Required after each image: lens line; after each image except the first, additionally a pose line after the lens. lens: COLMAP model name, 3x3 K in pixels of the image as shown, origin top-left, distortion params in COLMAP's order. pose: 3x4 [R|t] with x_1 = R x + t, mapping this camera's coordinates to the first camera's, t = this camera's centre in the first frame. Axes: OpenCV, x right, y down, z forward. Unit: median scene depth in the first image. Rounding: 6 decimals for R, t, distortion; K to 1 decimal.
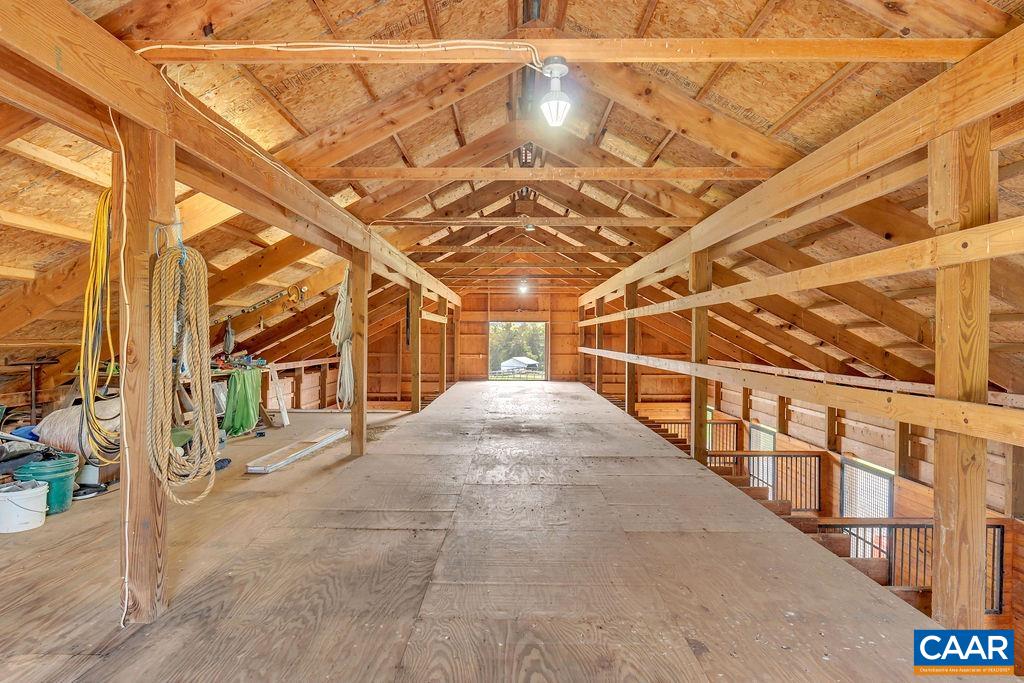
lens RADIAL K [[618.6, 0, 511.6], [0, 618.6, 341.0], [0, 0, 1]] dist [-0.000002, 0.000000]
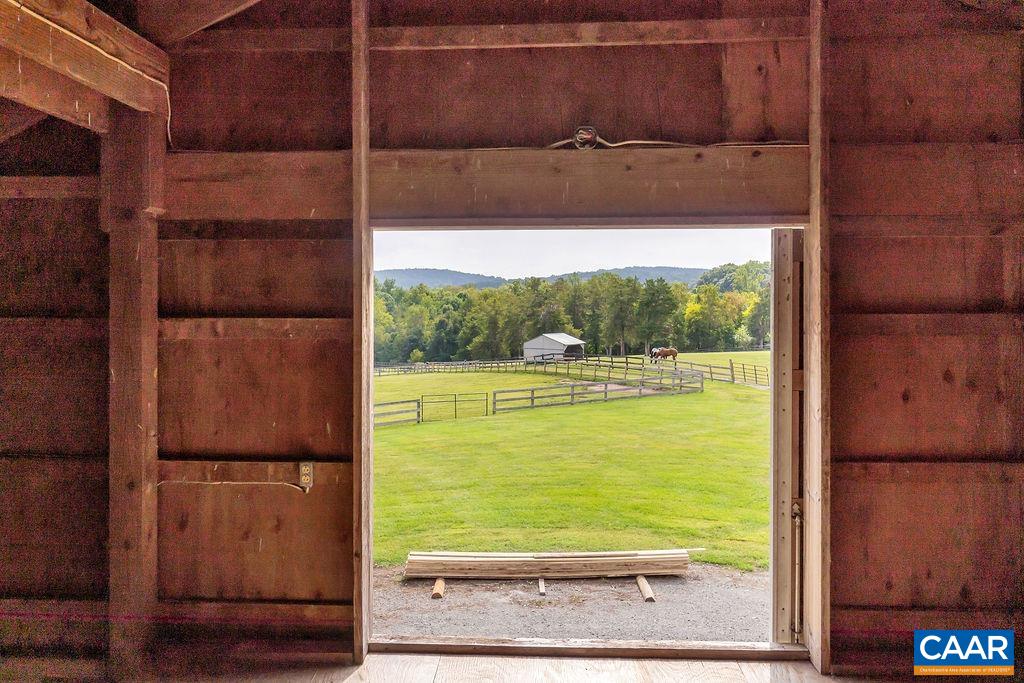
lens RADIAL K [[812.3, 0, 511.7], [0, 812.3, 340.3], [0, 0, 1]] dist [-0.001606, 0.026152]
pose [[0.999306, -0.004802, -0.036951, 0.002174], [0.006387, 0.999059, 0.042907, -0.012944], [0.036710, -0.043113, 0.998396, 0.818697]]
